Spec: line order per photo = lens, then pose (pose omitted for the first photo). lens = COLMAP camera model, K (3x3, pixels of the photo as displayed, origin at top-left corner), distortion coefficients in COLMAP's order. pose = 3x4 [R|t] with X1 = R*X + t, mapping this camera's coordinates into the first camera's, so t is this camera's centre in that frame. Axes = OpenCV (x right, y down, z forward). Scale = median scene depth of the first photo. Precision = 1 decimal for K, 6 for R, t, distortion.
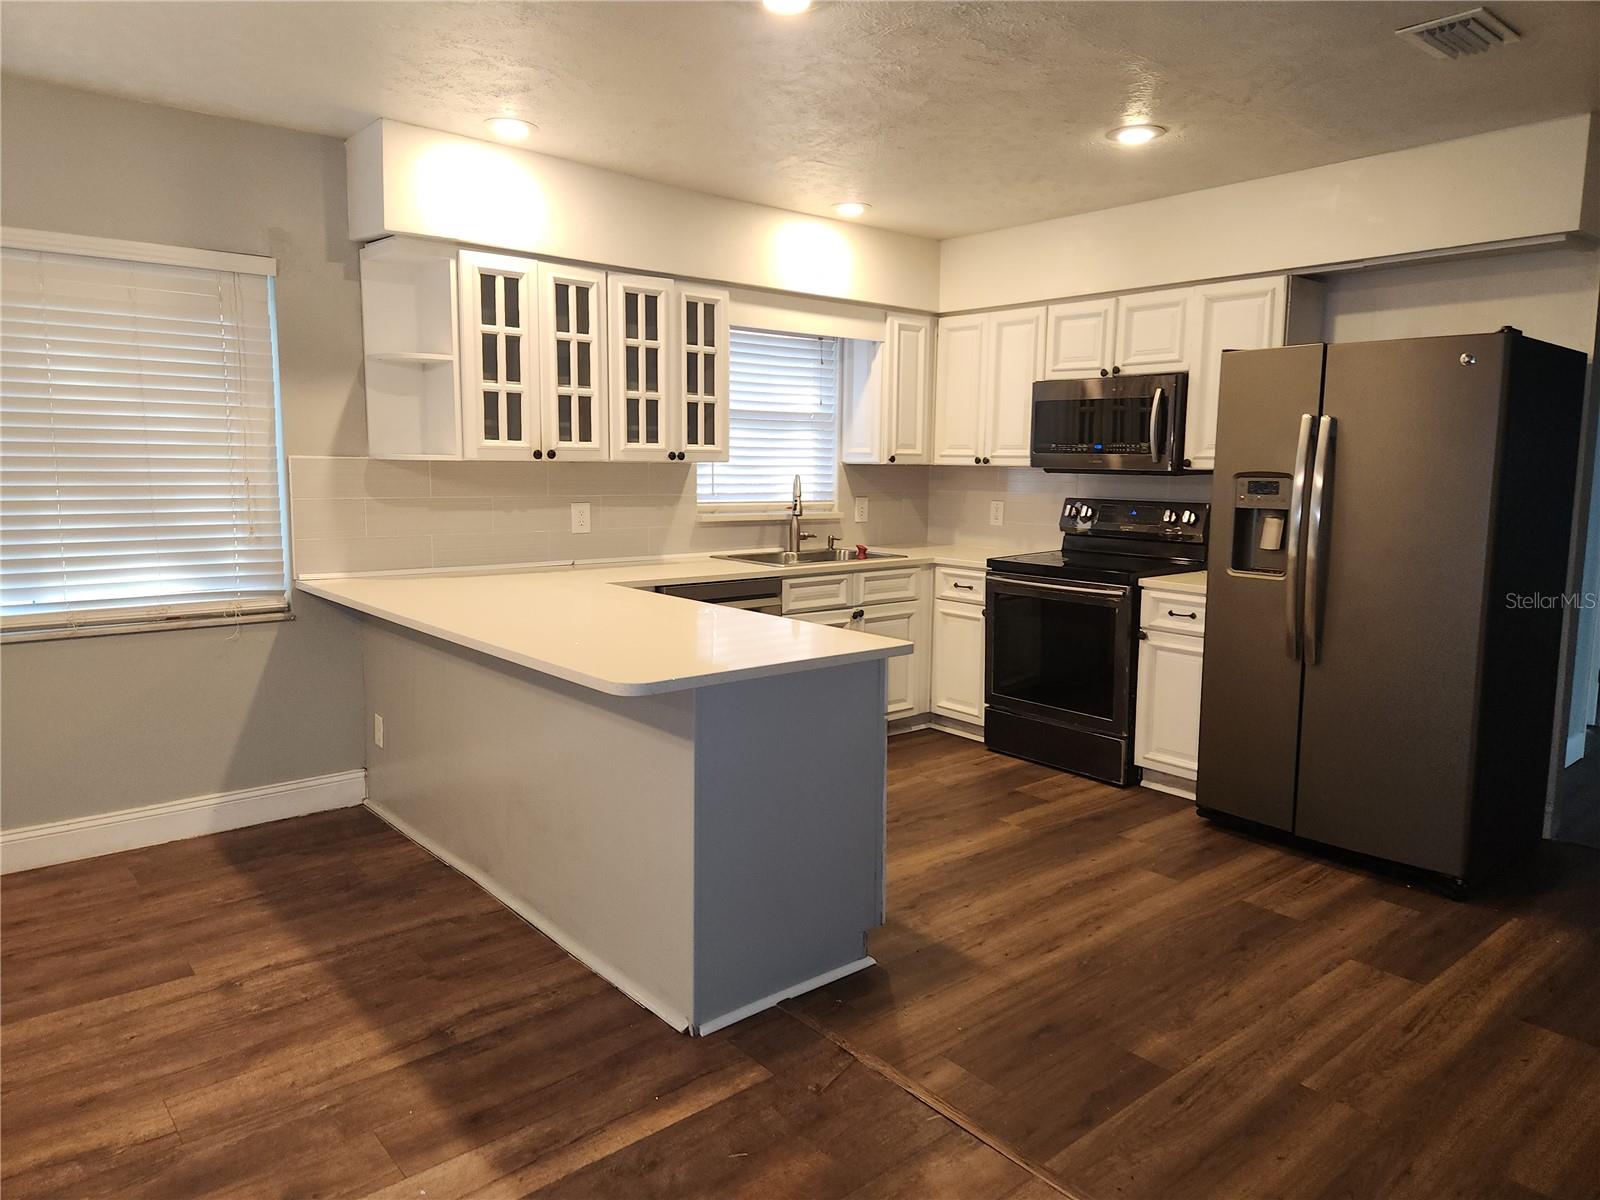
lens RADIAL K [[1058.5, 0, 821.4], [0, 1058.5, 584.2], [0, 0, 1]] dist [0.072907, -0.063864]
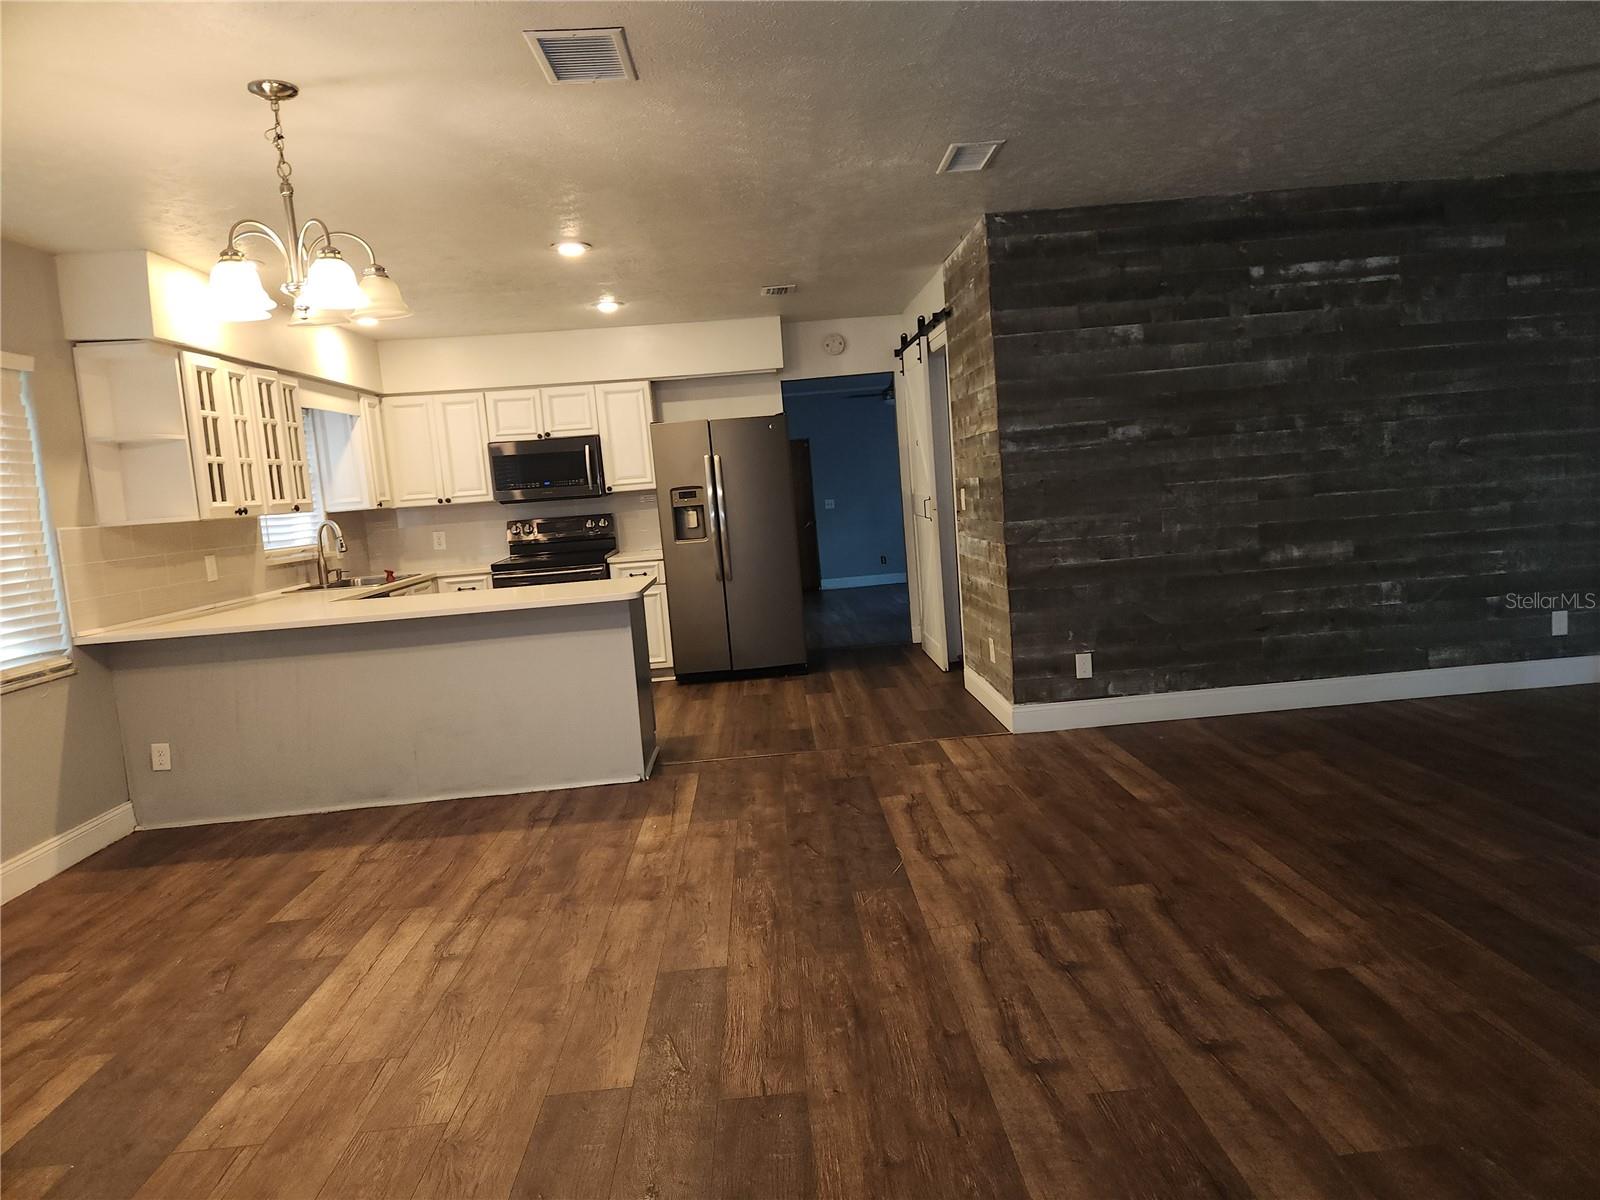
lens RADIAL K [[1058.5, 0, 816.1], [0, 1058.5, 585.2], [0, 0, 1]] dist [0.072907, -0.063864]
pose [[0.610177, -0.137236, 0.780289, -0.824356], [0.179144, 0.983274, 0.032848, 0.040730], [-0.771746, 0.119741, 0.624556, -0.285505]]
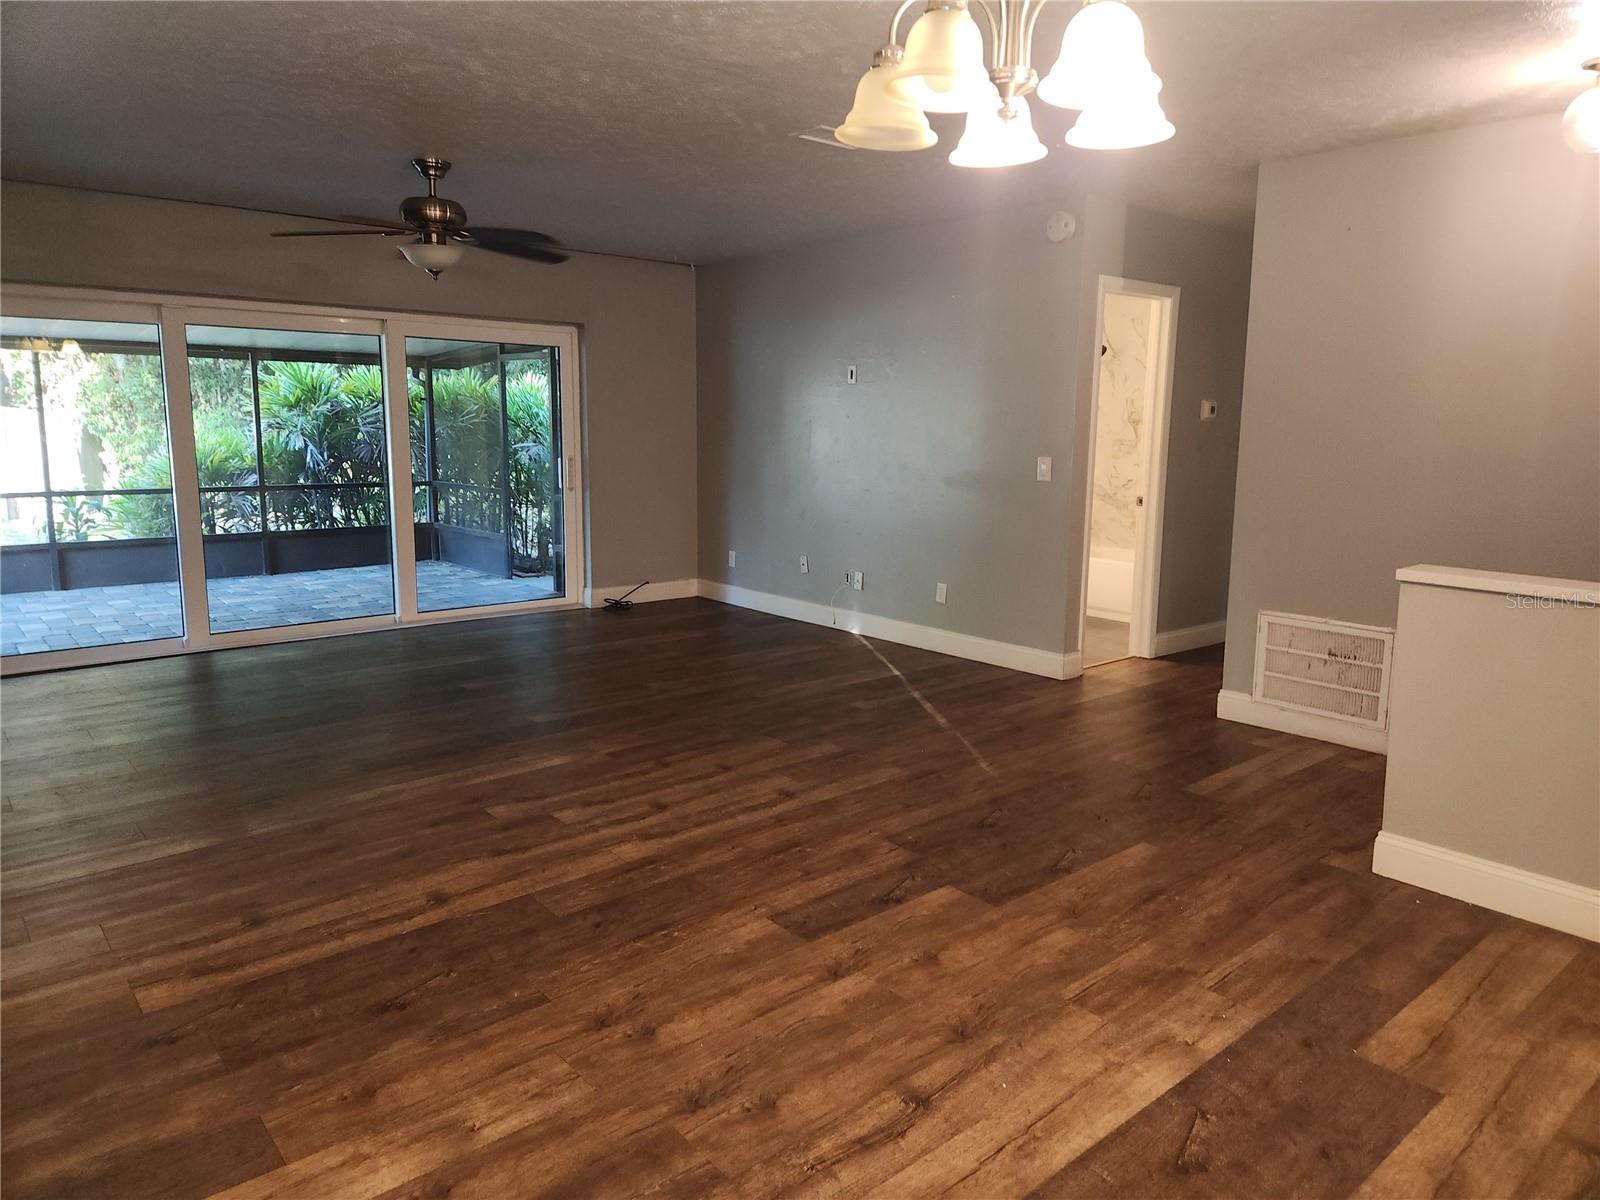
lens RADIAL K [[1058.5, 0, 816.6], [0, 1058.5, 586.1], [0, 0, 1]] dist [0.072907, -0.063864]
pose [[-0.999706, -0.024238, -0.000674, -0.384272], [-0.023455, 0.959590, 0.280422, -0.116320], [-0.006150, 0.280356, -0.959877, 0.835476]]
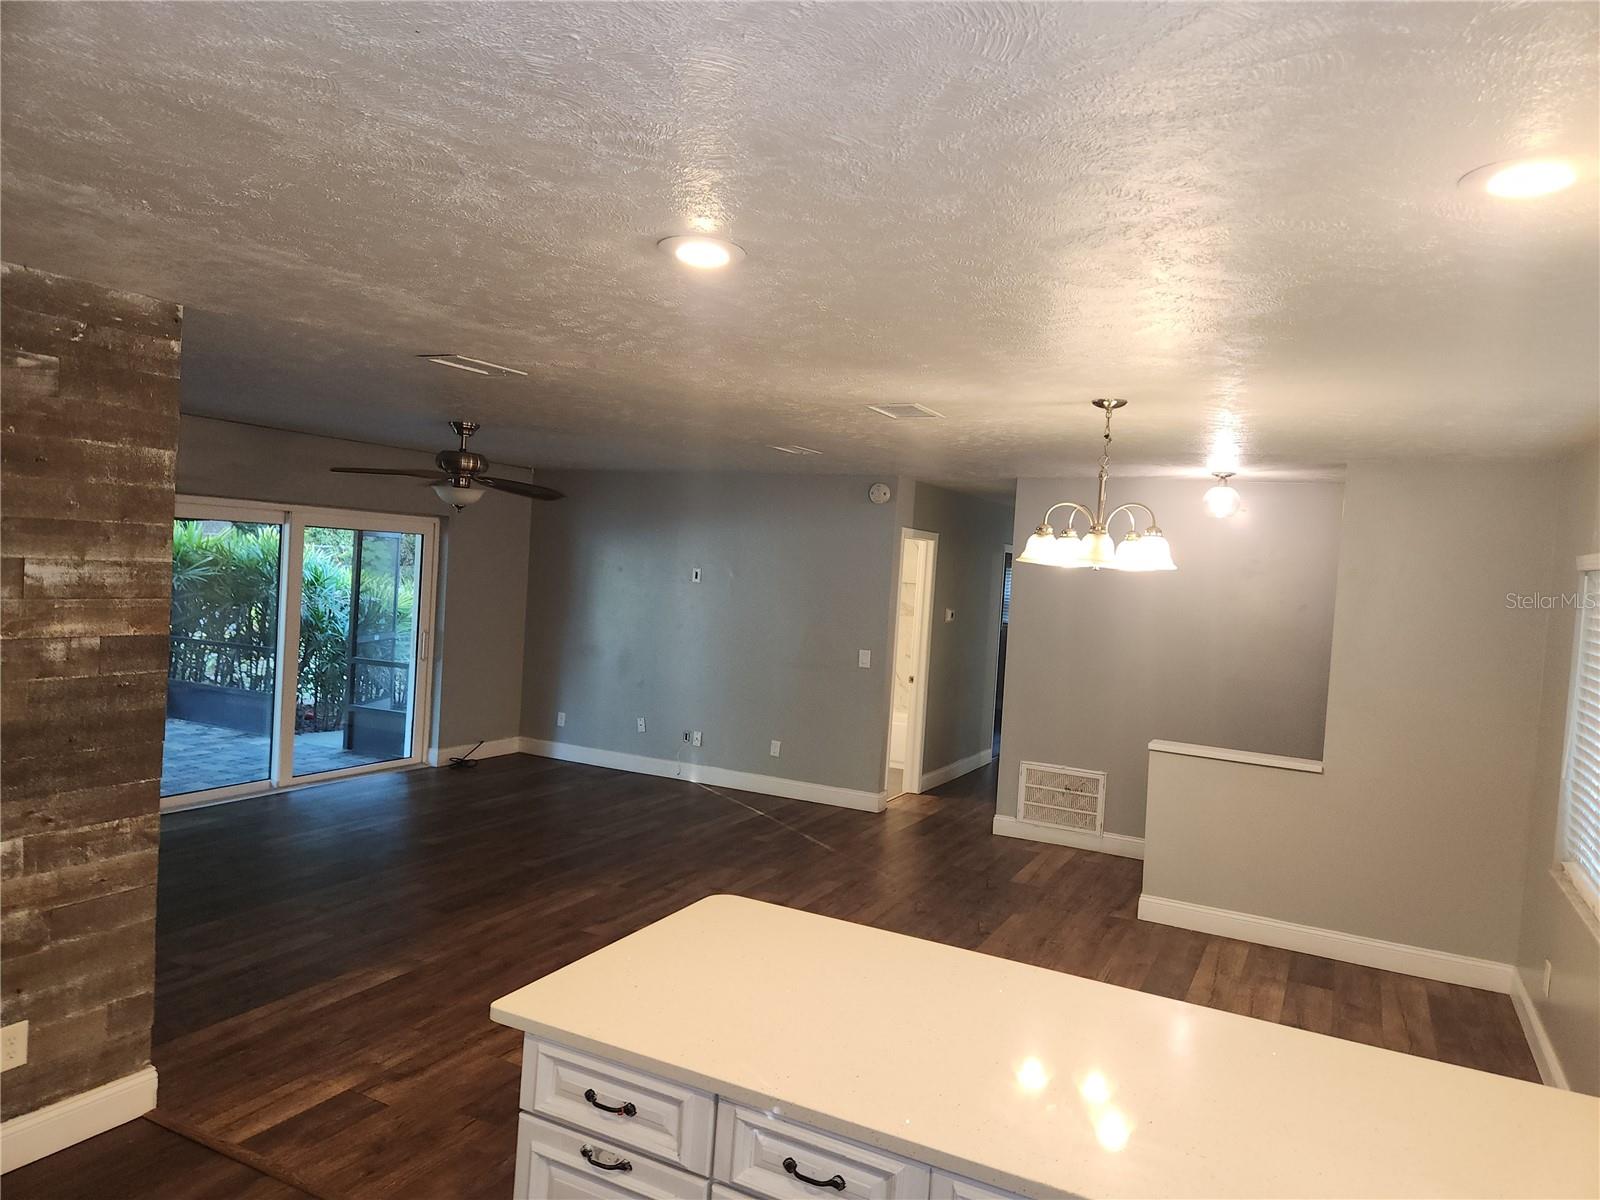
lens RADIAL K [[1058.5, 0, 815.4], [0, 1058.5, 595.1], [0, 0, 1]] dist [0.072907, -0.063864]
pose [[-0.922737, -0.059727, -0.380774, 0.122038], [-0.120858, 0.982933, 0.138697, -0.246352], [0.365991, 0.174000, -0.914207, 1.155357]]
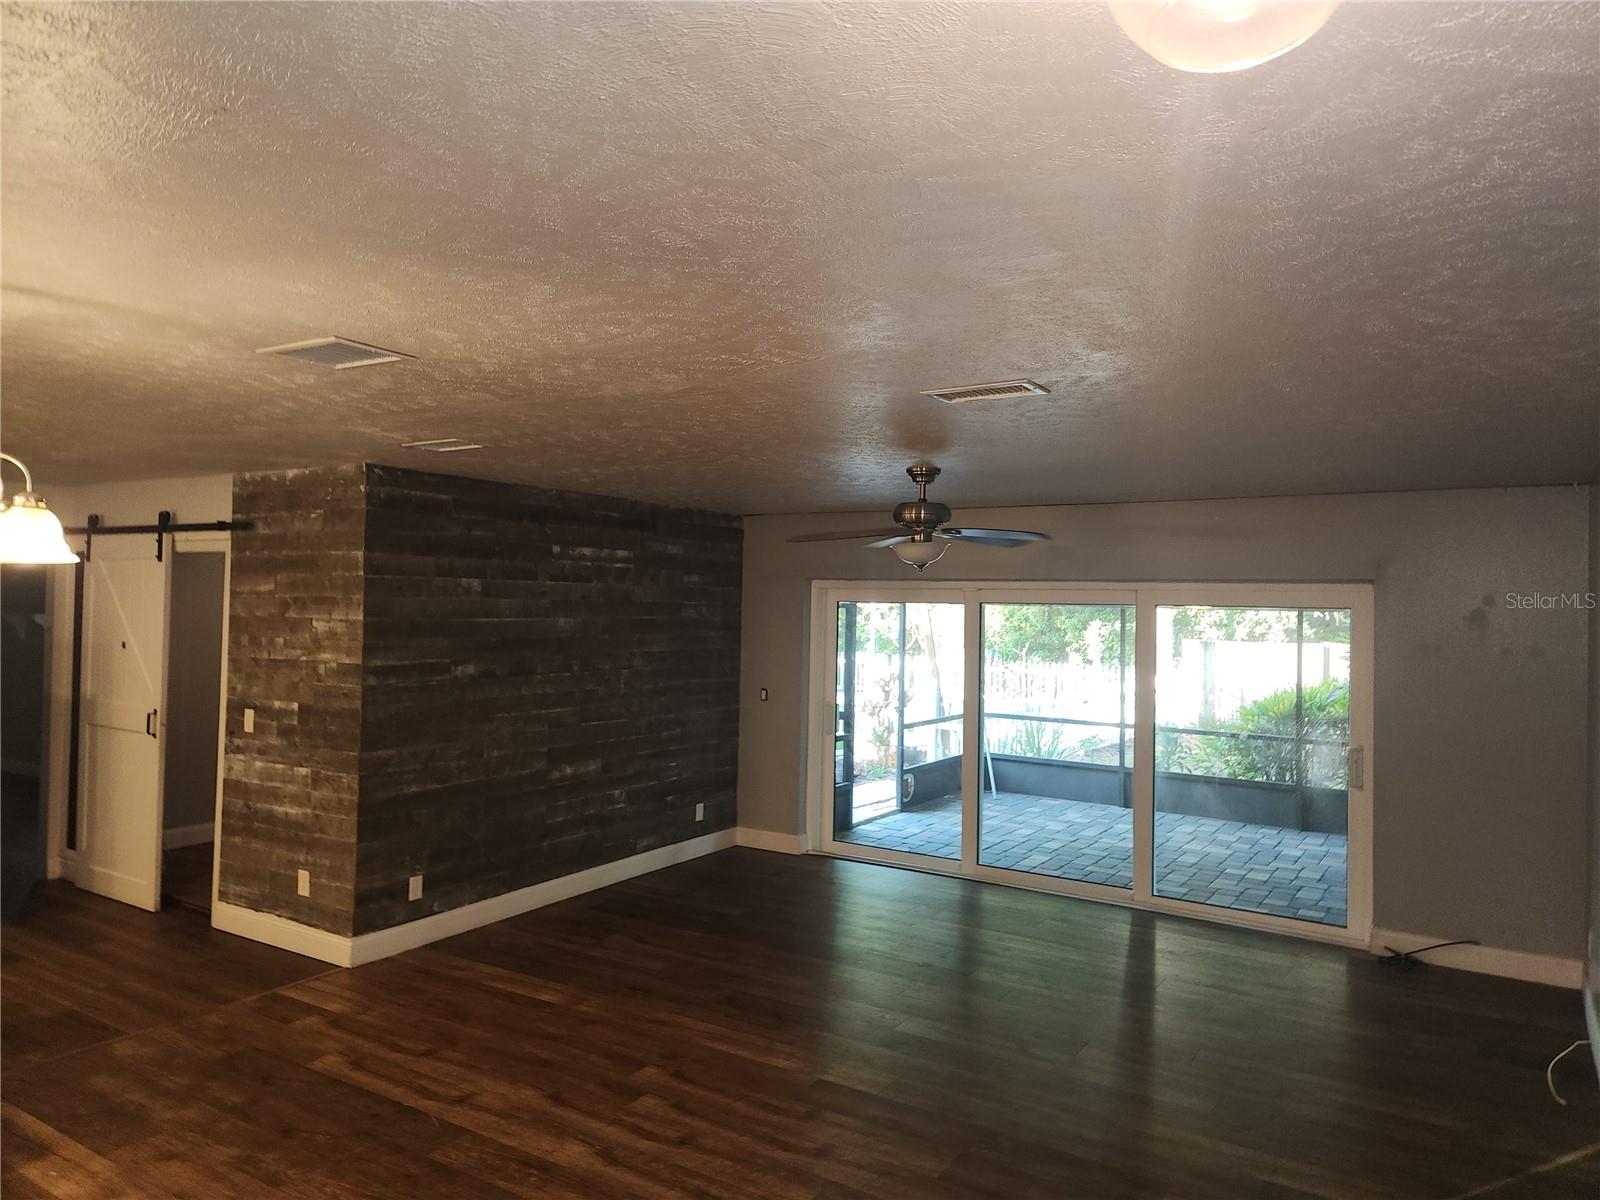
lens RADIAL K [[1058.5, 0, 820.3], [0, 1058.5, 583.3], [0, 0, 1]] dist [0.072907, -0.063864]
pose [[-0.295676, 0.003759, 0.955281, -1.094282], [0.095049, 0.995146, 0.025504, -0.129158], [-0.950548, 0.098339, -0.294598, 0.131389]]
